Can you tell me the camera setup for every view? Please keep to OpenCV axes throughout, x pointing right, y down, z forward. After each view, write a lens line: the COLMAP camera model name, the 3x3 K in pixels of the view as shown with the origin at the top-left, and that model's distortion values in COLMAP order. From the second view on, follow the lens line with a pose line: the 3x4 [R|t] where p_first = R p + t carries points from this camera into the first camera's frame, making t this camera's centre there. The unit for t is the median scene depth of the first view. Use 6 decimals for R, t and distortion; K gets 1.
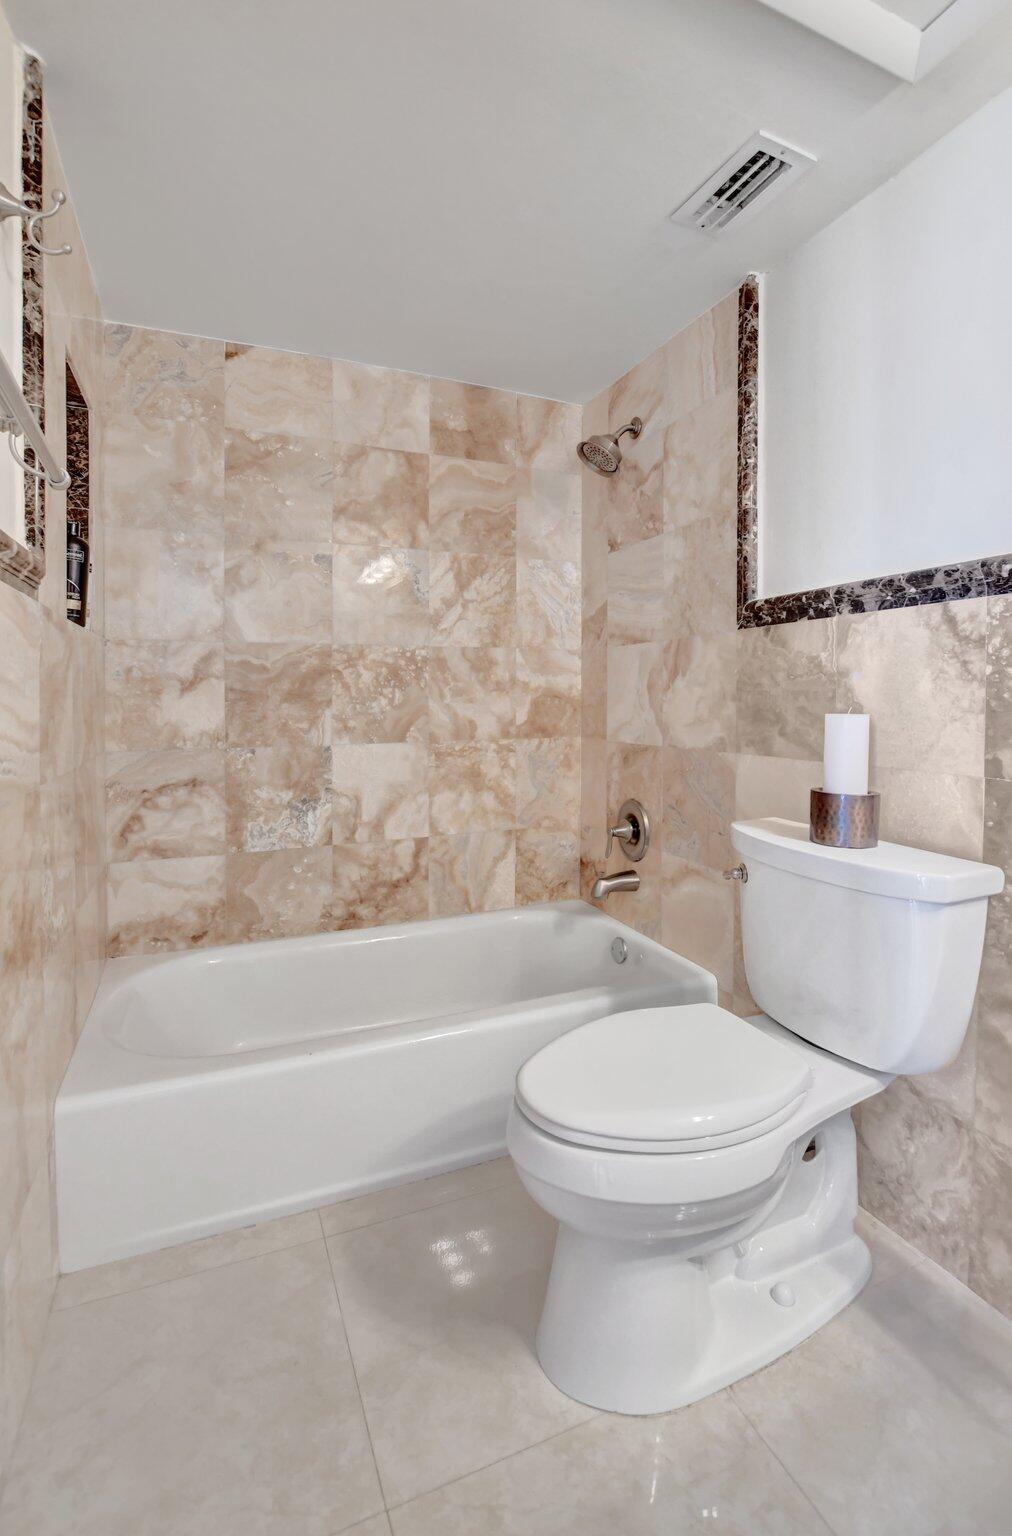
lens RADIAL K [[715.5, 0, 492.3], [0, 715.5, 722.9], [0, 0, 1]] dist [-0.045164, 0.024144]
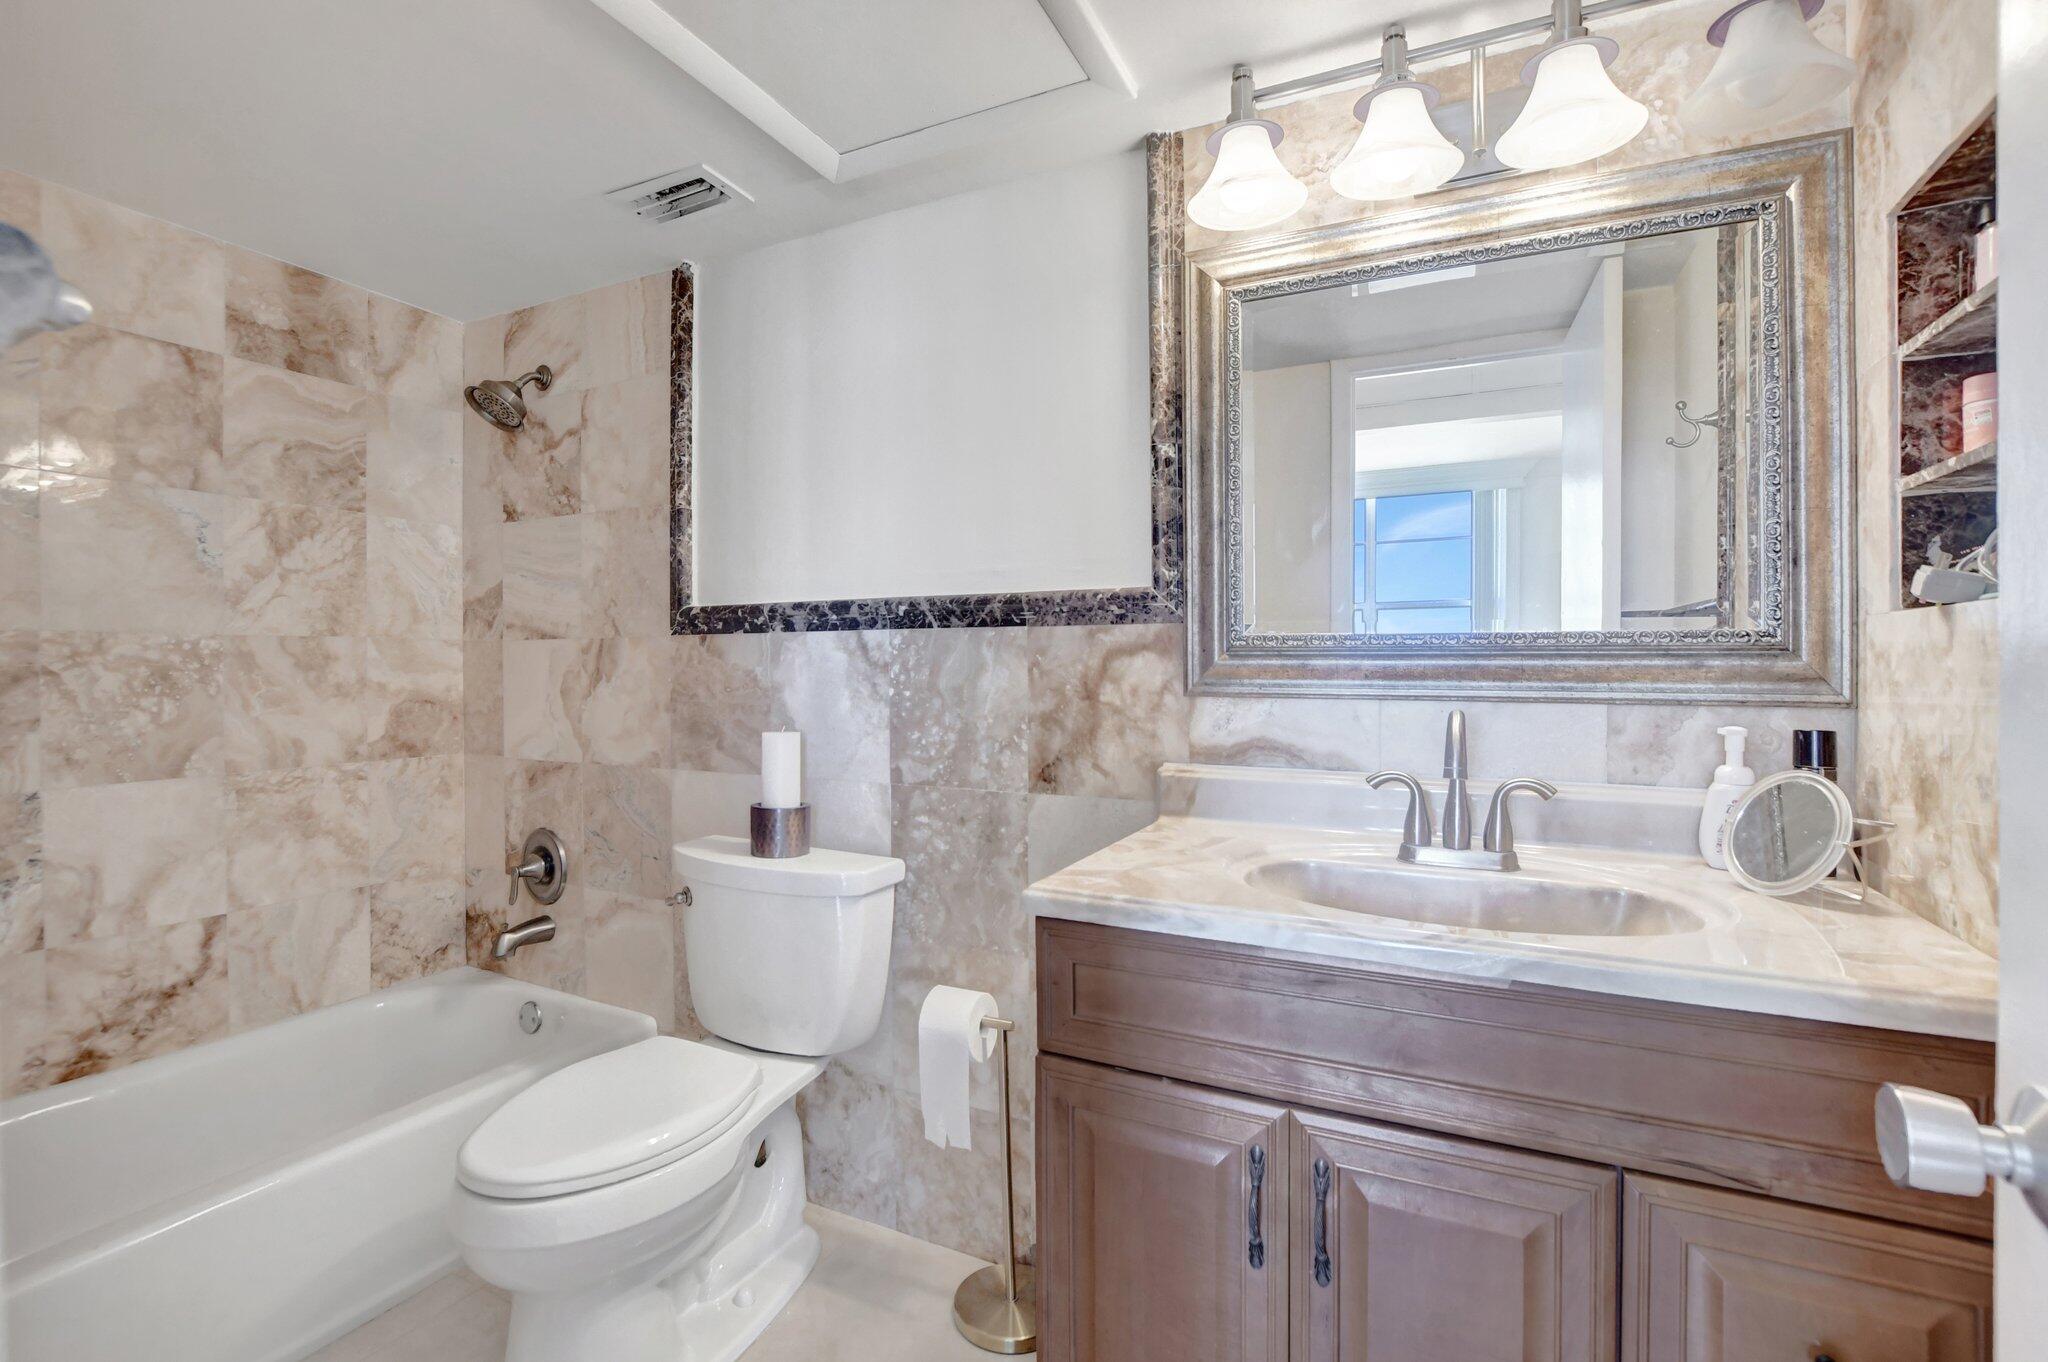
lens RADIAL K [[921.6, 0, 981.3], [0, 921.6, 659.9], [0, 0, 1]] dist [-0.025809, 0.000336]
pose [[0.779269, 0.006806, 0.626652, -0.078654], [0.026595, 0.998681, -0.043919, -0.030047], [-0.626125, 0.050891, 0.778061, -0.160580]]
